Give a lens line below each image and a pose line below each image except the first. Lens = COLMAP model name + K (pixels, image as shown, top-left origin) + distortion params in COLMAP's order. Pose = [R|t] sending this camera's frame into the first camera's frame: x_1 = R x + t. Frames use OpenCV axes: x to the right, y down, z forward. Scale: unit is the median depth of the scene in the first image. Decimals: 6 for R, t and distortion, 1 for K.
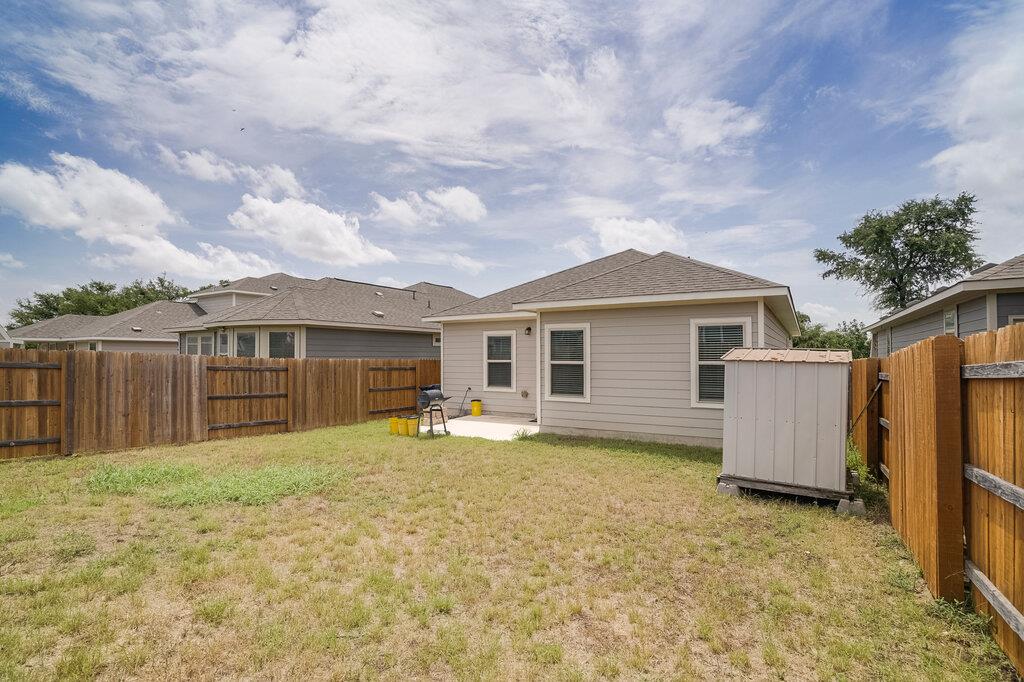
lens RADIAL K [[475.9, 0, 508.8], [0, 475.9, 346.5], [0, 0, 1]] dist [-0.036158, 0.006725]
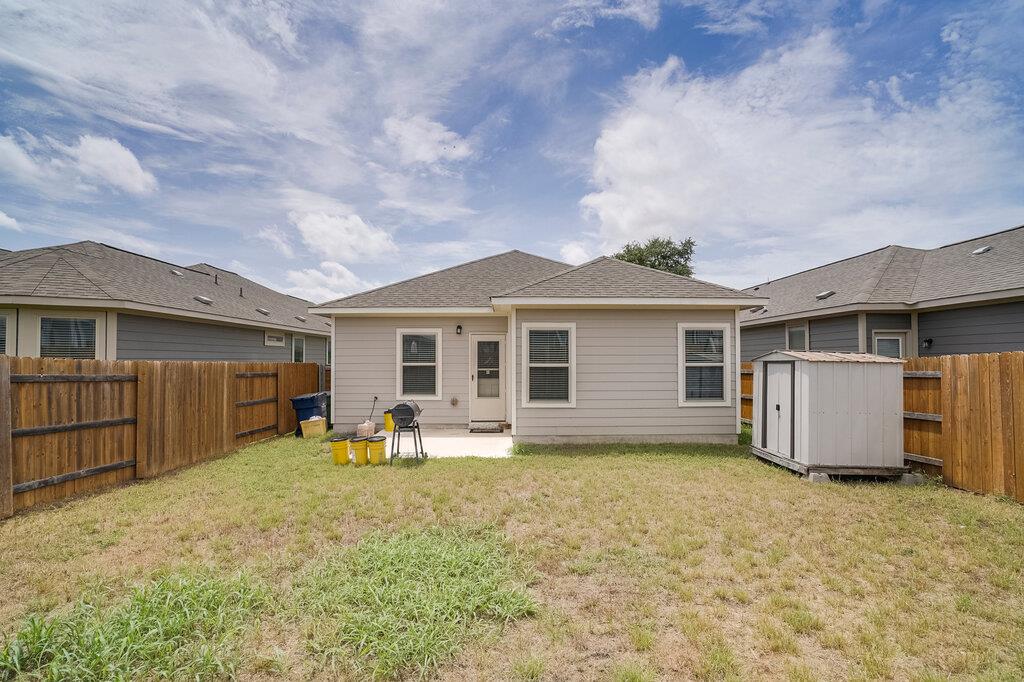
lens RADIAL K [[475.9, 0, 489.5], [0, 475.9, 351.6], [0, 0, 1]] dist [-0.036158, 0.006725]
pose [[0.854855, 0.009313, 0.518783, -0.355692], [-0.011199, 0.999937, 0.000502, 0.006614], [-0.518746, -0.006239, 0.854906, 0.215683]]
